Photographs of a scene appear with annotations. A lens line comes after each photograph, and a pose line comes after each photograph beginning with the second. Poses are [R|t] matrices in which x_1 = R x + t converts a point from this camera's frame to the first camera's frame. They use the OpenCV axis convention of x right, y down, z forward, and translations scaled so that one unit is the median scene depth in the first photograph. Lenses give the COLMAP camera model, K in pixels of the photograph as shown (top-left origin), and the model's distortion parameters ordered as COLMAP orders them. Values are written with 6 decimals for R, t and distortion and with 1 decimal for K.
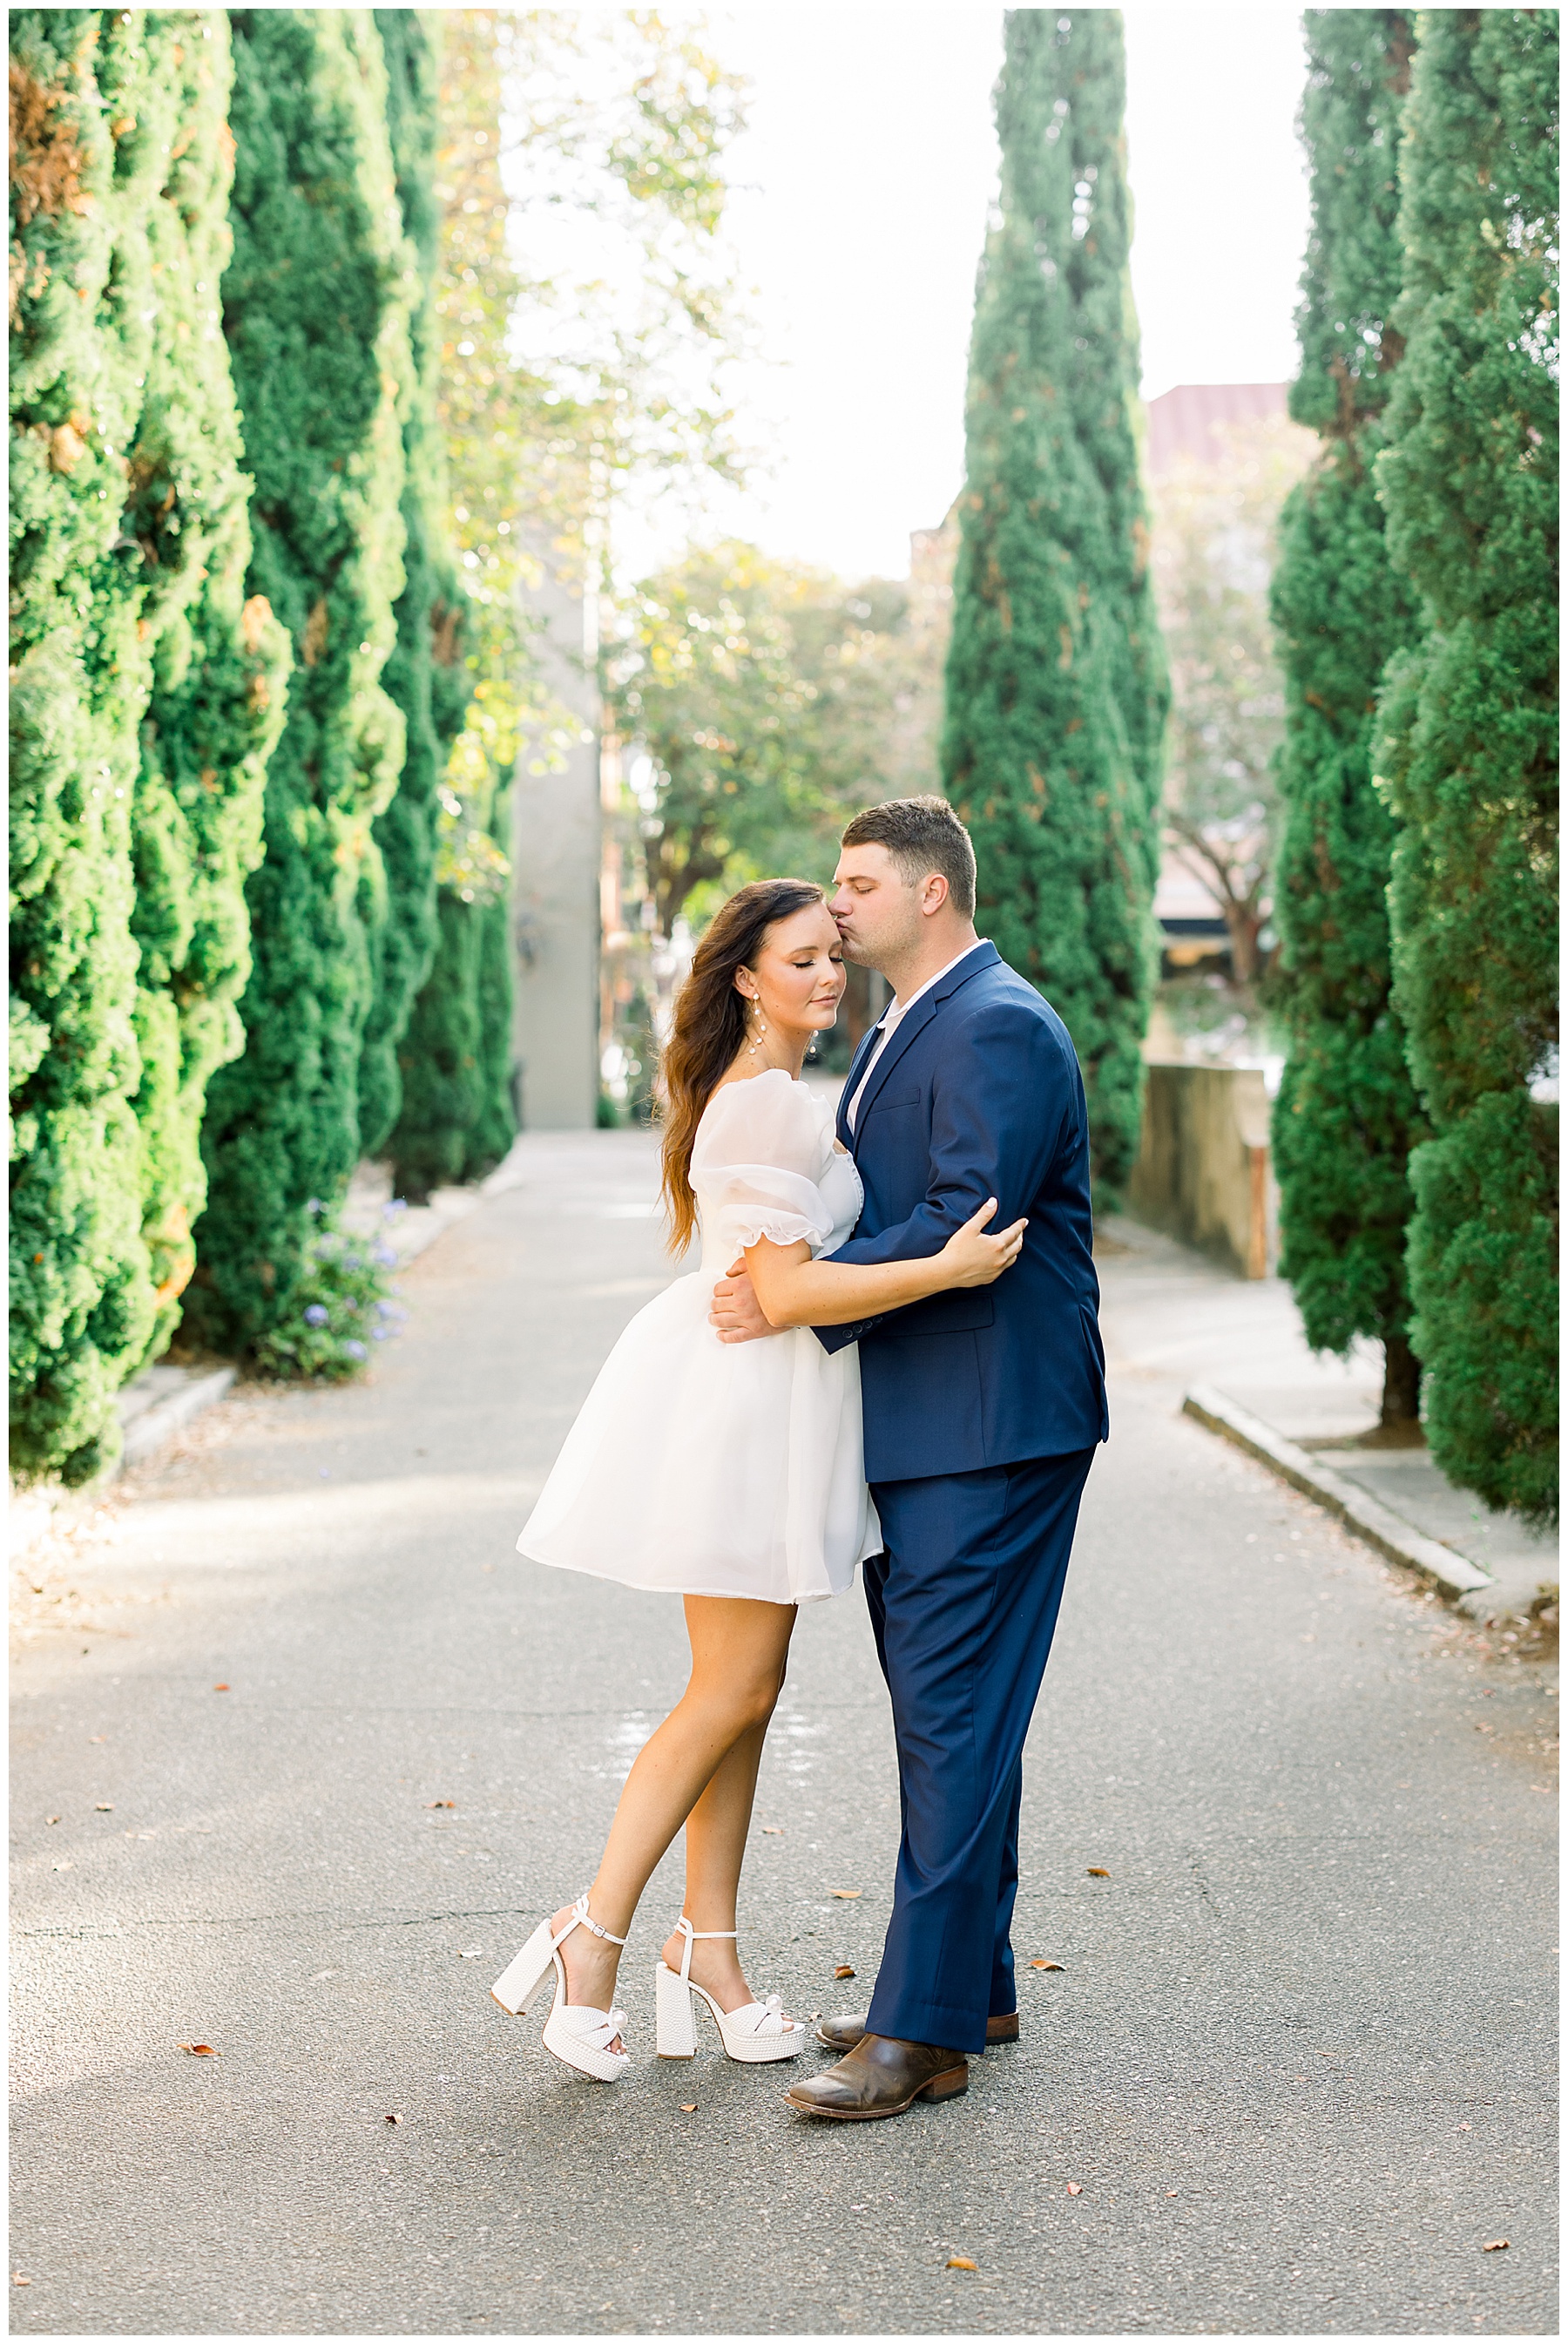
lens RADIAL K [[4920.5, 0, 780.8], [0, 4920.5, 1149.9], [0, 0, 1]] dist [-0.126935, 0.110060]
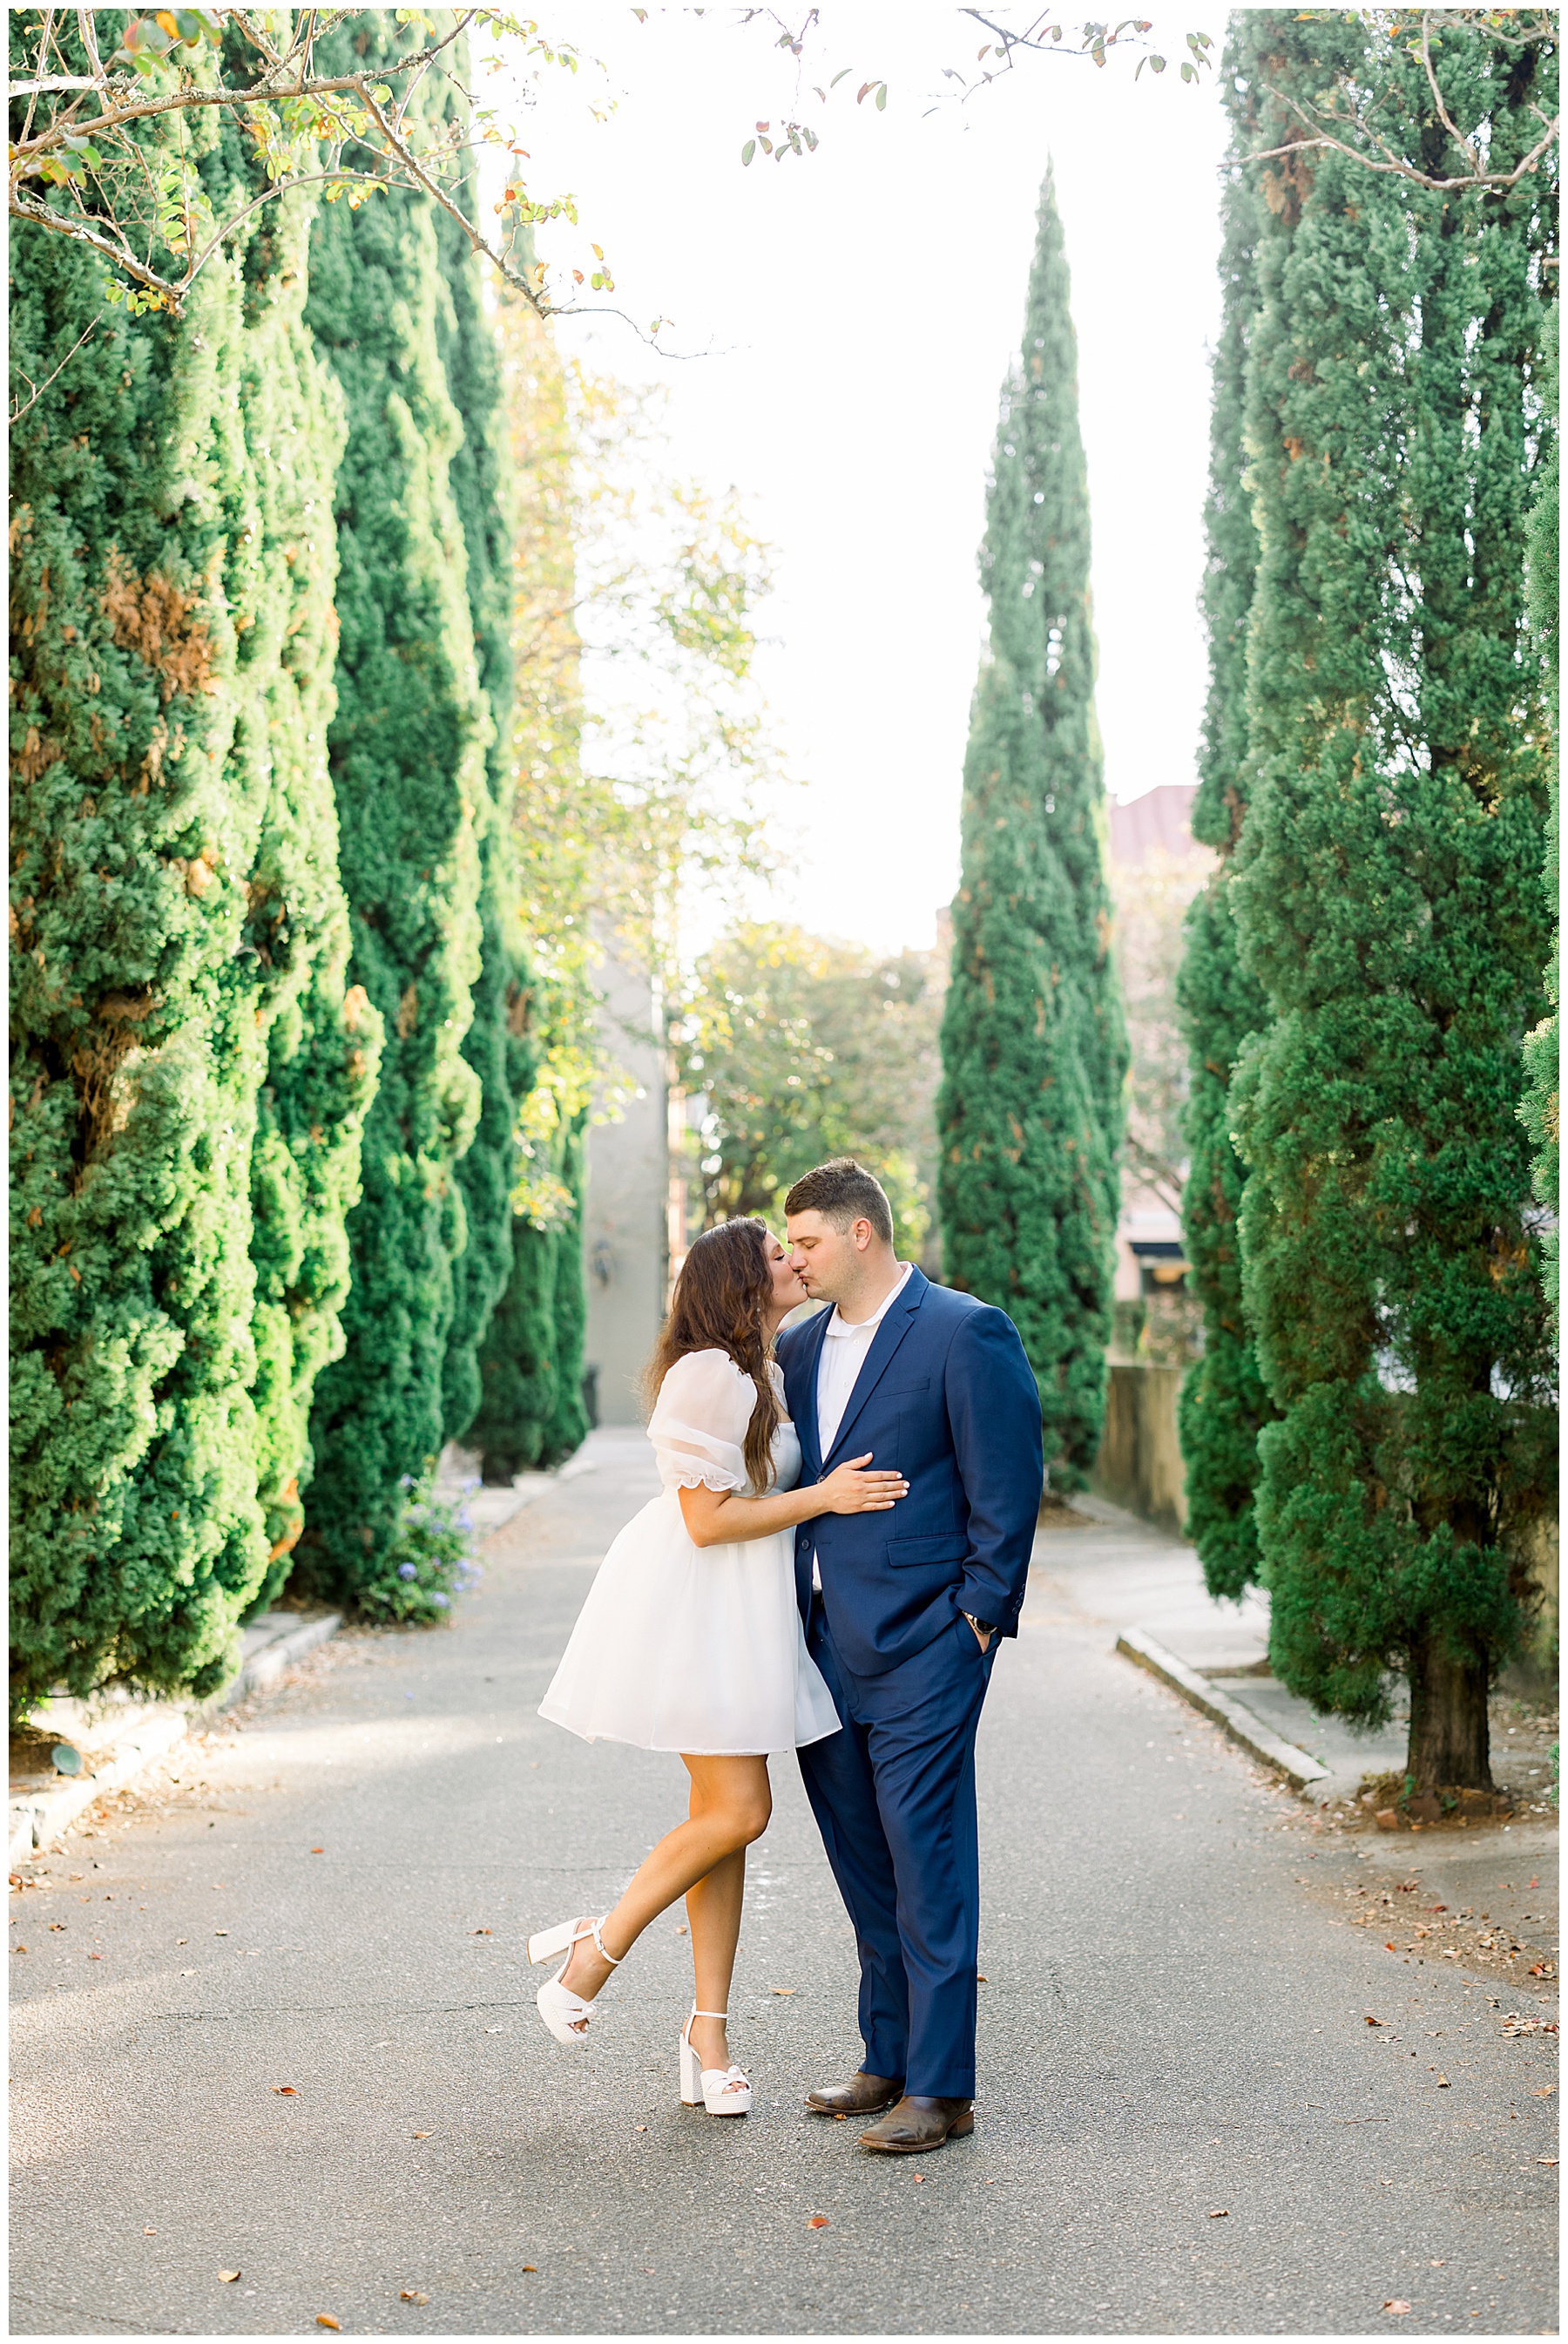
lens RADIAL K [[4371.2, 0, 733.9], [0, 4371.2, 1304.3], [0, 0, 1]] dist [-0.127880, -0.043726]
pose [[0.999656, -0.000663, -0.026228, 0.015040], [-0.000194, 0.999467, -0.032637, 0.003018], [0.026235, 0.032631, 0.999123, -0.082289]]
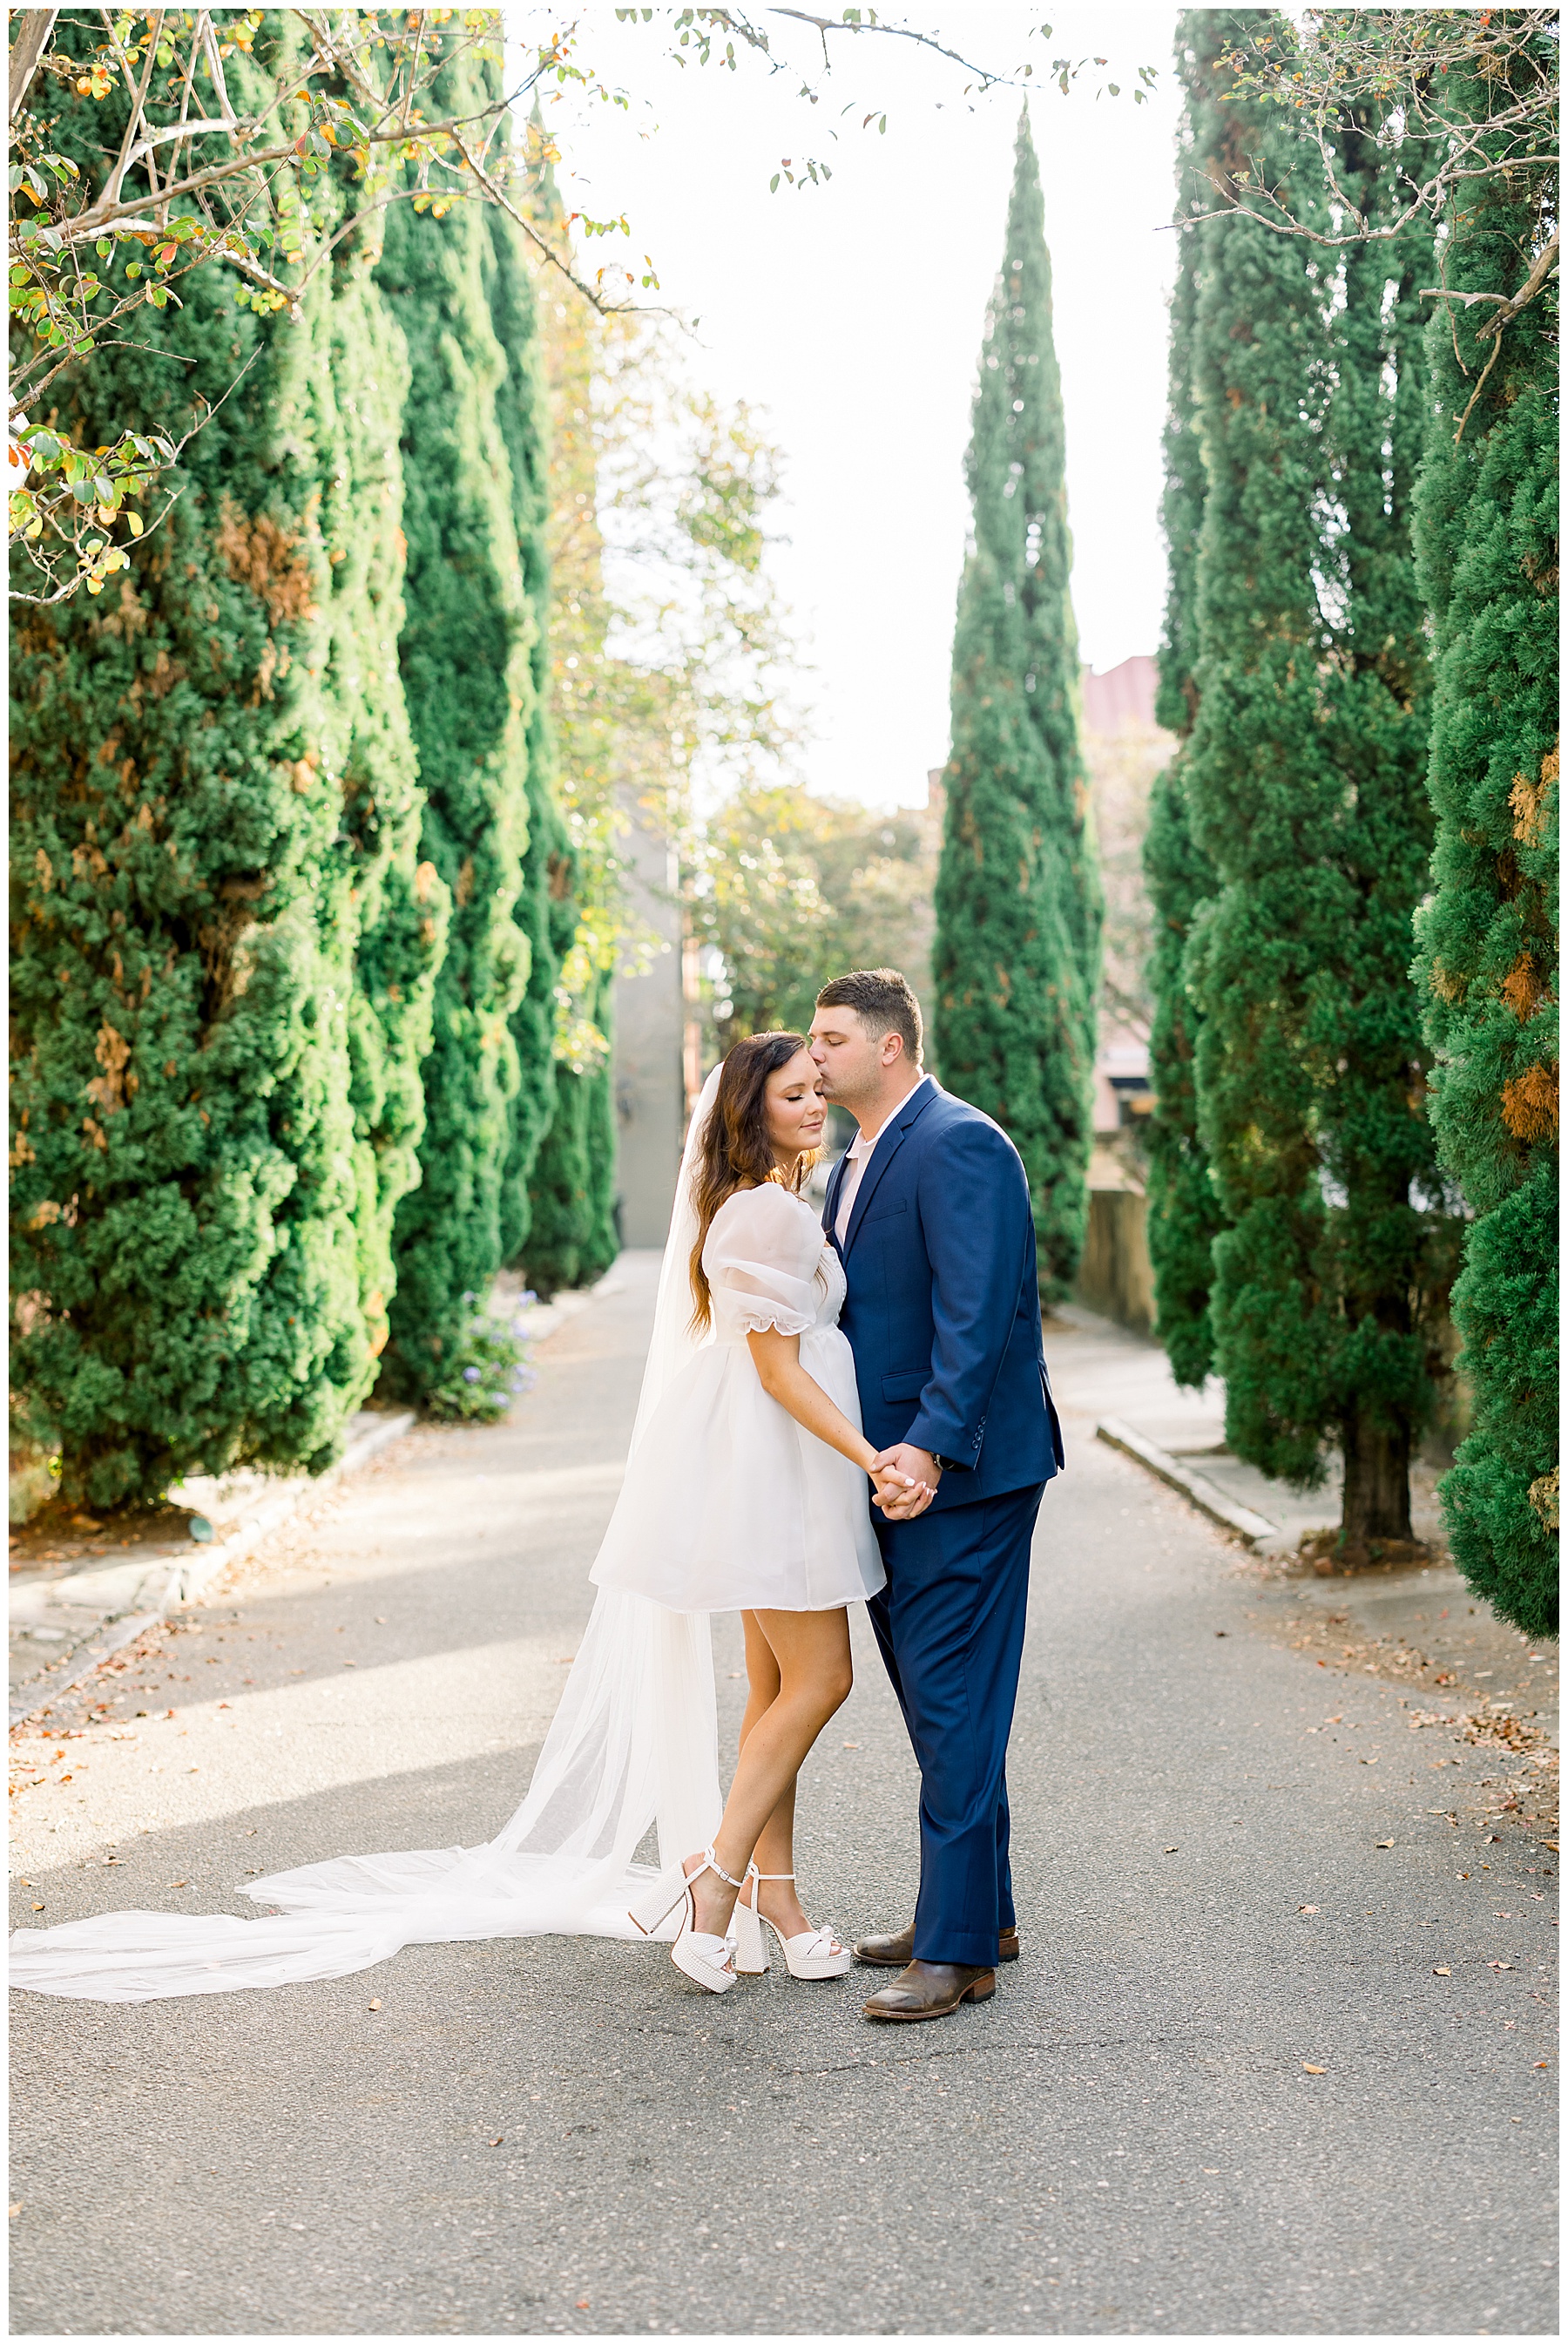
lens RADIAL K [[4152.9, 0, 681.4], [0, 4152.9, 1309.0], [0, 0, 1]] dist [-0.075614, -0.078343]
pose [[0.999148, -0.010985, -0.039781, 0.011561], [0.011315, 0.999903, 0.008080, 0.006388], [0.039688, -0.008523, 0.999176, -0.170500]]
